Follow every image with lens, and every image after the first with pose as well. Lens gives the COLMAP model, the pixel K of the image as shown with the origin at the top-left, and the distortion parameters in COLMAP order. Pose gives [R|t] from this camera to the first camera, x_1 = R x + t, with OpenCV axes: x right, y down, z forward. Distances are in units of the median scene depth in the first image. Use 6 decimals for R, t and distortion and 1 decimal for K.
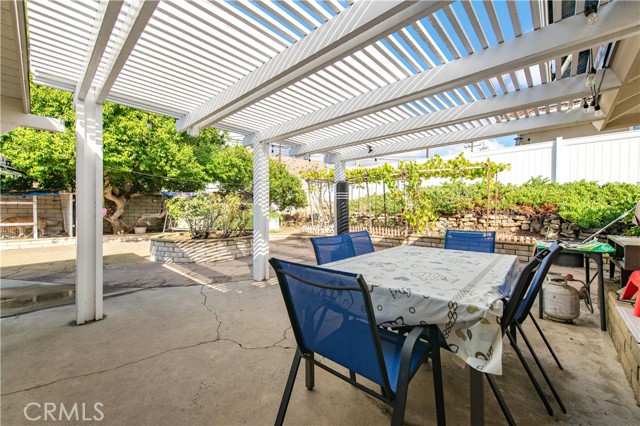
lens RADIAL K [[251.1, 0, 320.1], [0, 251.1, 213.5], [0, 0, 1]] dist [-0.000162, -0.000058]
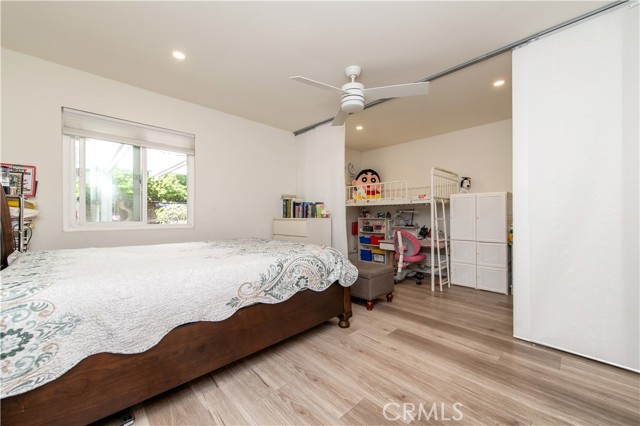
lens RADIAL K [[251.1, 0, 320.1], [0, 251.1, 213.7], [0, 0, 1]] dist [-0.000162, -0.000058]
pose [[0.998134, -0.011125, -0.060042, 0.446790], [0.010673, 0.999912, -0.007847, -0.008599], [0.060124, 0.007191, 0.998165, -0.444222]]
